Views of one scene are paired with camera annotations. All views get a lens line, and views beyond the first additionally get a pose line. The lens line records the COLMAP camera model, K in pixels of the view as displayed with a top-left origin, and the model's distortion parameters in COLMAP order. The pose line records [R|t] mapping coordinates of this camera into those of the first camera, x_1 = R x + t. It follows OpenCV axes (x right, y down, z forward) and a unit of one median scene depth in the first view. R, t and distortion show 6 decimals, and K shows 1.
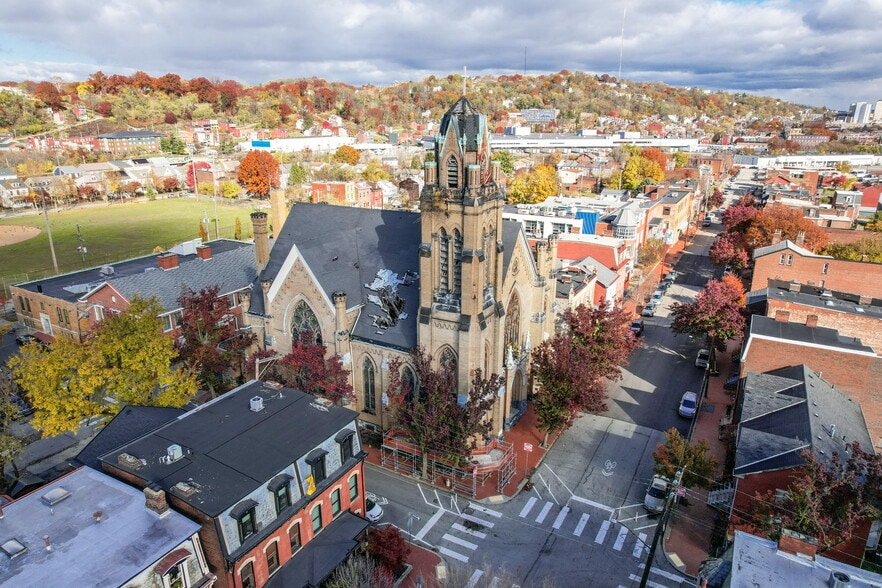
lens RADIAL K [[564.3, 0, 441.0], [0, 564.3, 294.0], [0, 0, 1]] dist [-0.080091, 0.073021]
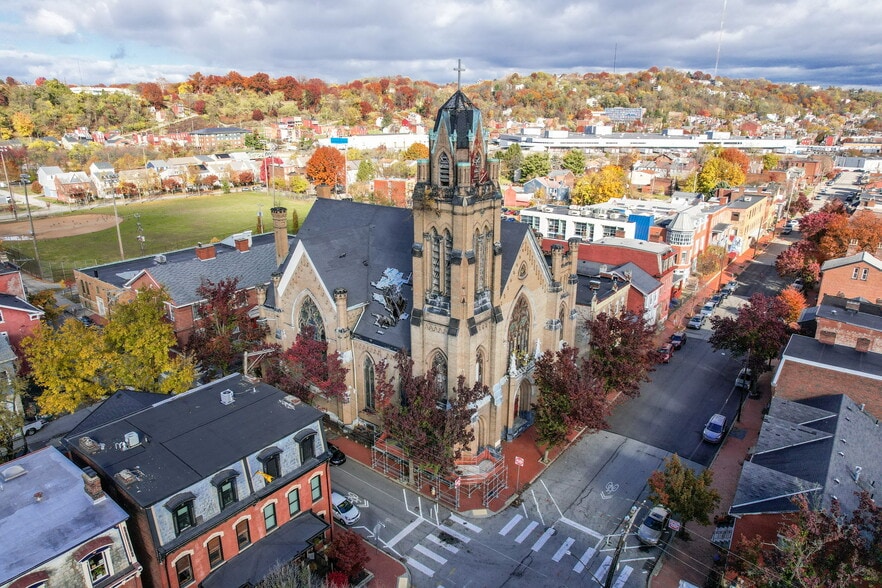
lens RADIAL K [[564.3, 0, 441.0], [0, 564.3, 294.0], [0, 0, 1]] dist [-0.080091, 0.073021]
pose [[0.989607, 0.043841, -0.136954, 0.110438], [-0.043470, 0.999038, 0.005701, -0.007018], [0.137072, 0.000312, 0.990561, 0.033702]]
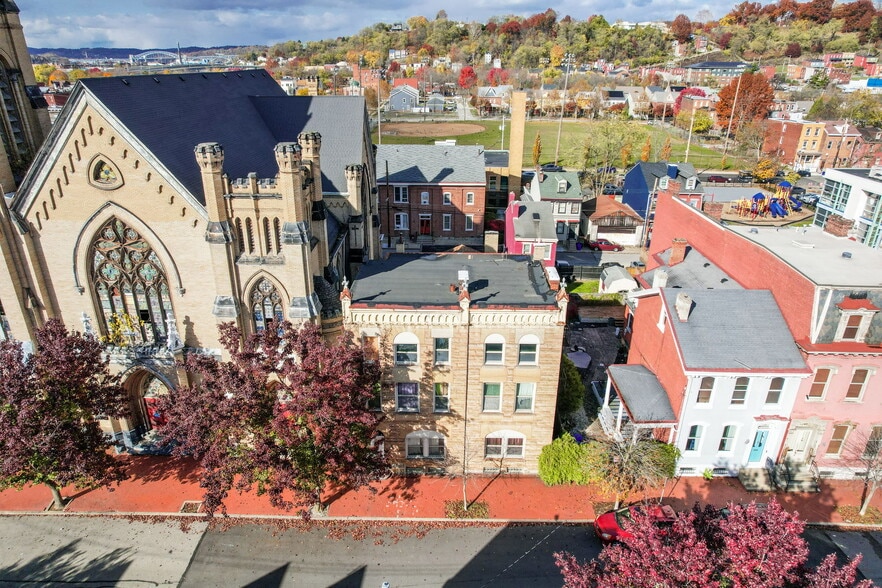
lens RADIAL K [[564.3, 0, 441.0], [0, 564.3, 294.0], [0, 0, 1]] dist [-0.080091, 0.073021]
pose [[0.483494, 0.343725, -0.805038, 0.629597], [-0.270016, 0.933394, 0.236362, -0.128073], [0.832661, 0.103093, 0.544102, 0.859998]]
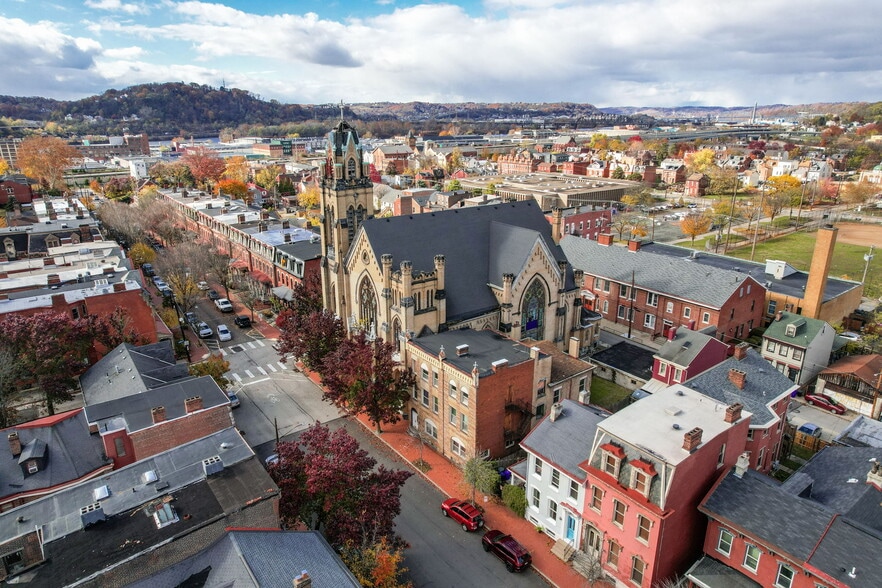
lens RADIAL K [[564.3, 0, 441.0], [0, 564.3, 294.0], [0, 0, 1]] dist [-0.080091, 0.073021]
pose [[-0.400239, 0.280963, -0.872278, 0.997318], [-0.274997, 0.871152, 0.406781, -0.449057], [0.874177, 0.402684, -0.271405, 1.303391]]
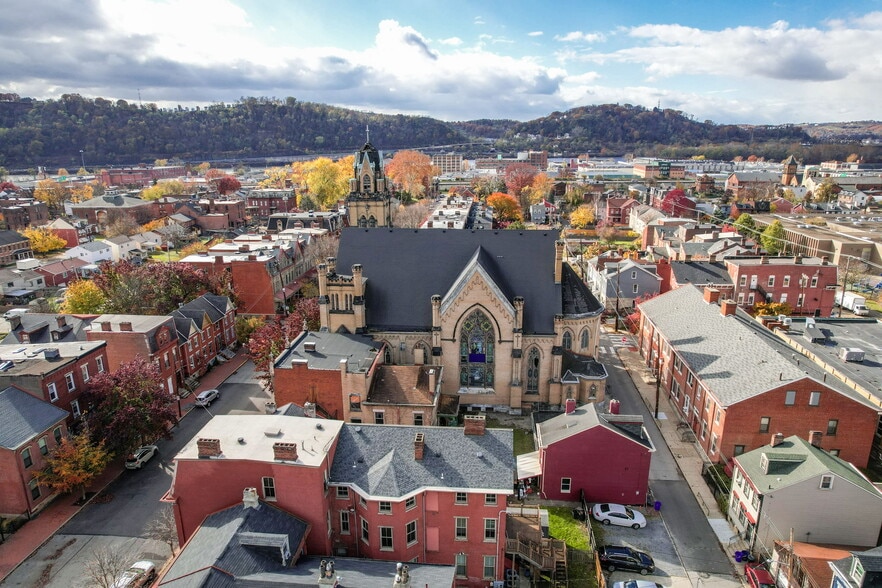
lens RADIAL K [[558.4, 0, 443.0], [0, 558.4, 305.5], [0, 0, 1]] dist [-0.038398, 0.038816]
pose [[-0.906443, 0.124387, -0.403594, 0.401959], [-0.126209, 0.832191, 0.539935, -0.644703], [0.403028, 0.540357, -0.738635, 1.918308]]
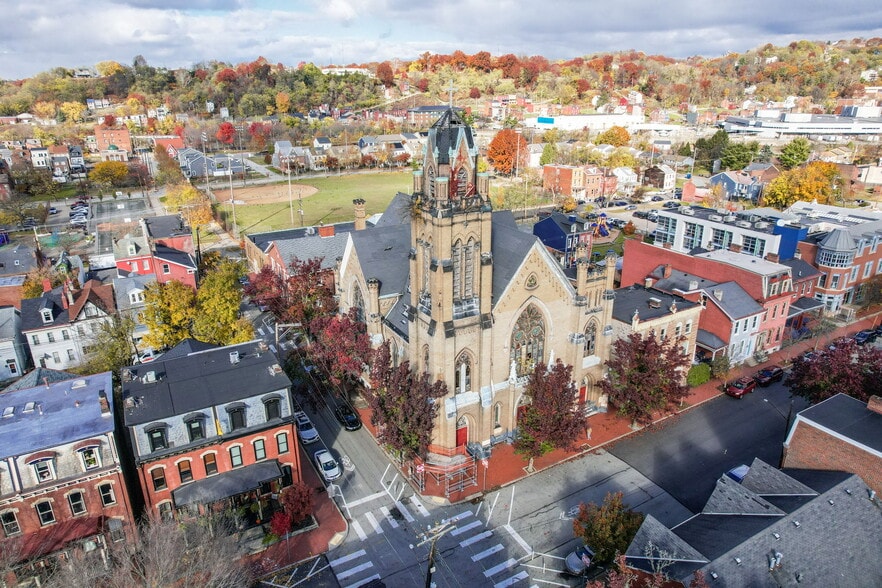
lens RADIAL K [[564.3, 0, 441.0], [0, 564.3, 294.0], [0, 0, 1]] dist [-0.080091, 0.073021]
pose [[0.860484, 0.168028, -0.480971, 0.402550], [-0.146770, 0.985782, 0.081804, -0.071804], [0.487878, 0.000201, 0.872912, 0.072505]]
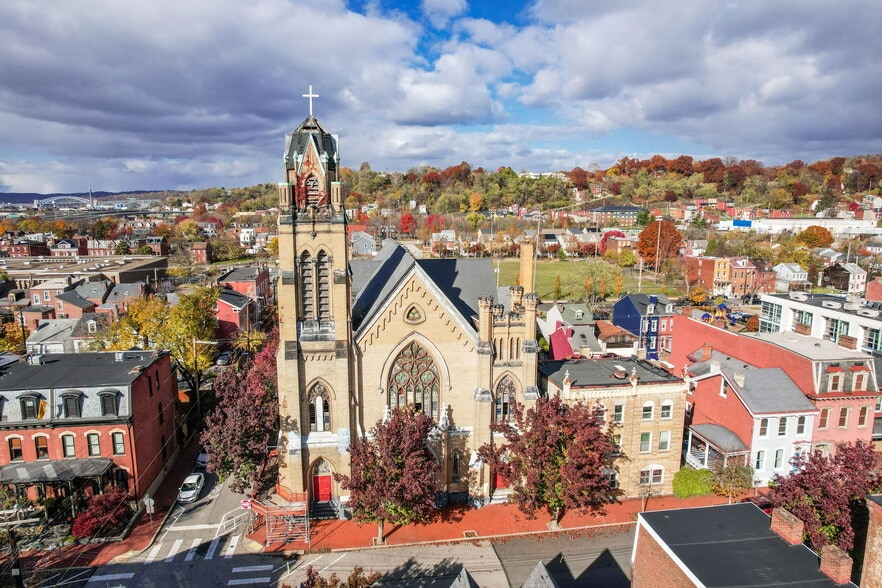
lens RADIAL K [[564.3, 0, 441.0], [0, 564.3, 294.0], [0, 0, 1]] dist [-0.080091, 0.073021]
pose [[0.616855, 0.128776, -0.776470, 0.690103], [-0.238304, 0.970778, -0.028316, -0.054729], [0.750134, 0.202502, 0.629517, 0.434555]]
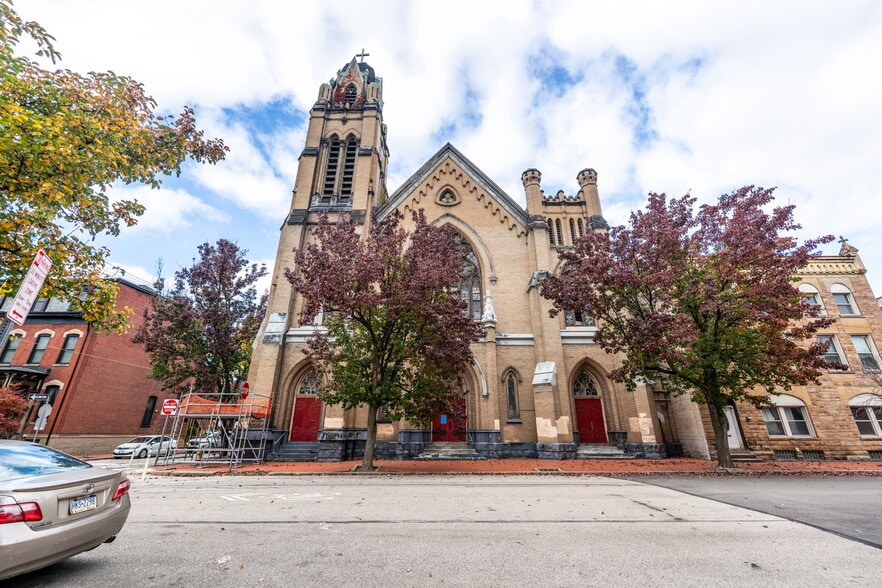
lens RADIAL K [[351.4, 0, 441.0], [0, 351.4, 294.0], [0, 0, 1]] dist [0.000754, 0.000075]
pose [[0.487524, -0.317203, -0.813451, 0.391883], [-0.264098, 0.834453, -0.483673, 0.237502], [0.832210, 0.450633, 0.323043, 0.783109]]
